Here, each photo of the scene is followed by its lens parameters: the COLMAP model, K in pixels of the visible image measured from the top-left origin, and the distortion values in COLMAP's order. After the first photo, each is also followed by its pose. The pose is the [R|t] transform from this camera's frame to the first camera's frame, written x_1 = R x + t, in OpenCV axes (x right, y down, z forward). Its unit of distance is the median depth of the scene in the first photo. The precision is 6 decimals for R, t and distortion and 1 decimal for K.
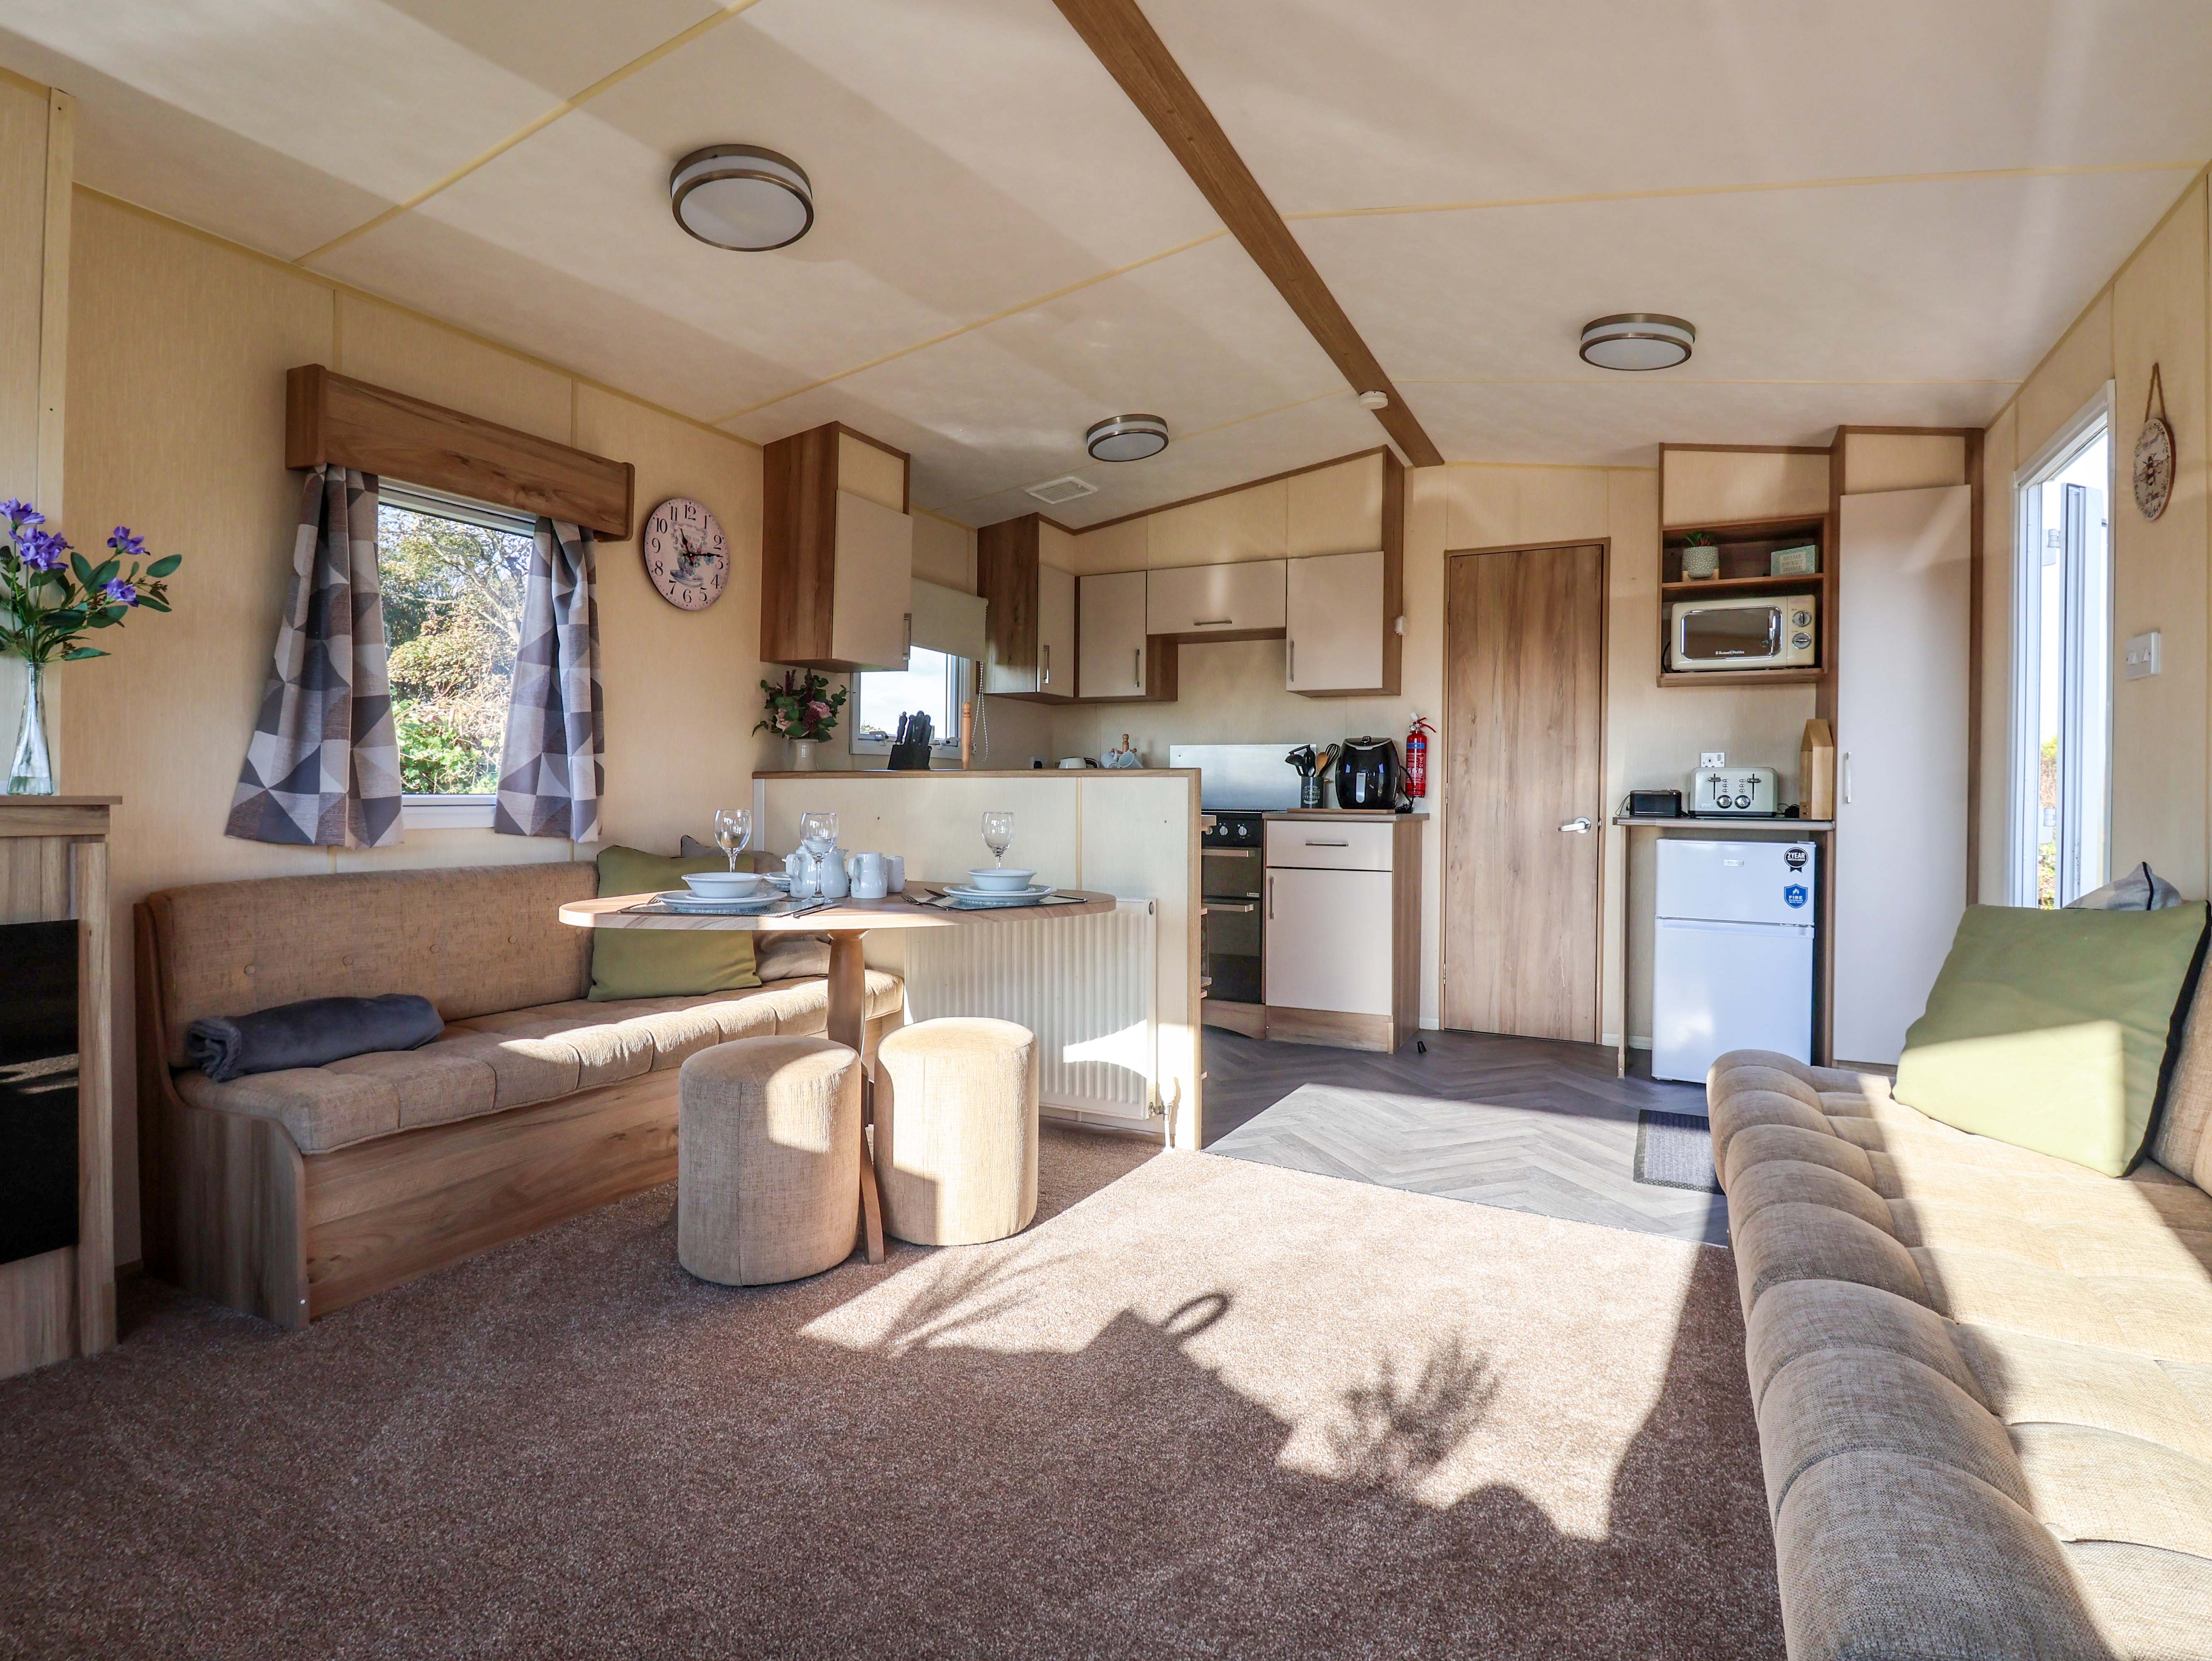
lens RADIAL K [[1160.0, 0, 1108.2], [0, 1160.0, 799.1], [0, 0, 1]] dist [-0.018326, -0.000720]
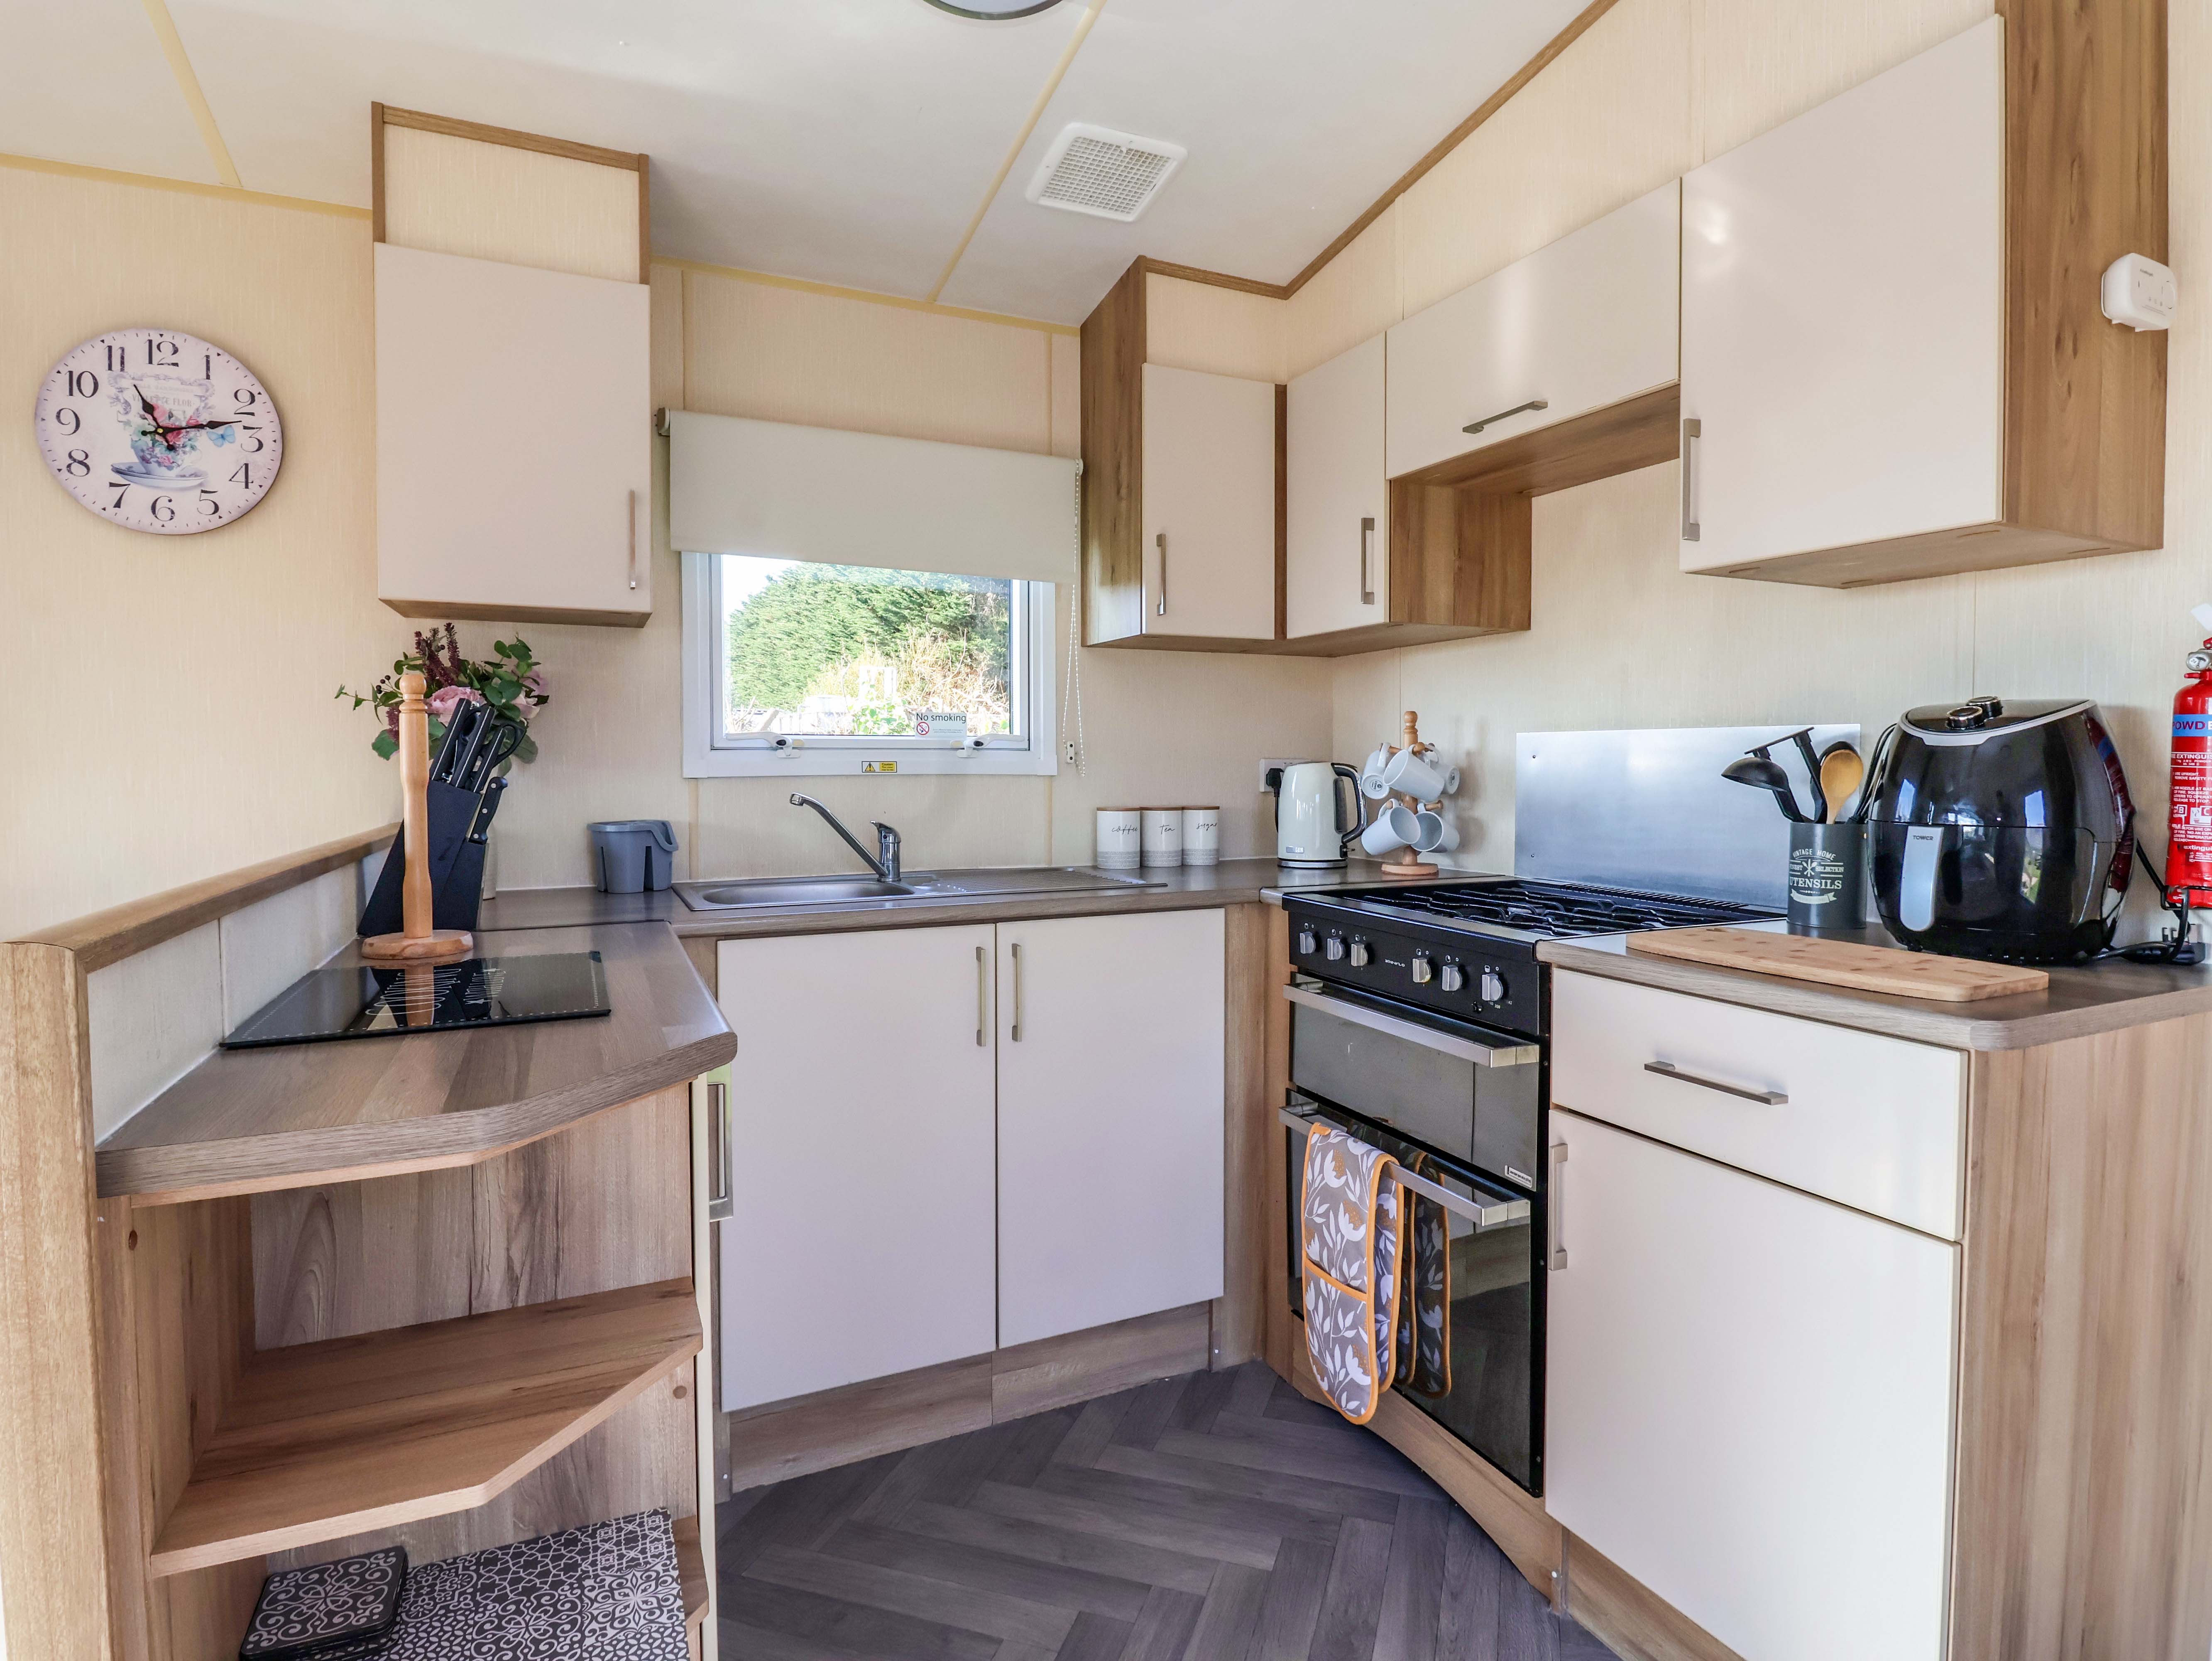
lens RADIAL K [[1160.0, 0, 1108.2], [0, 1160.0, 799.1], [0, 0, 1]] dist [-0.018326, -0.000720]
pose [[0.778690, 0.009743, -0.627334, 0.242247], [0.006075, 0.999715, 0.023067, -0.037723], [0.627380, -0.021773, 0.778409, 0.655444]]
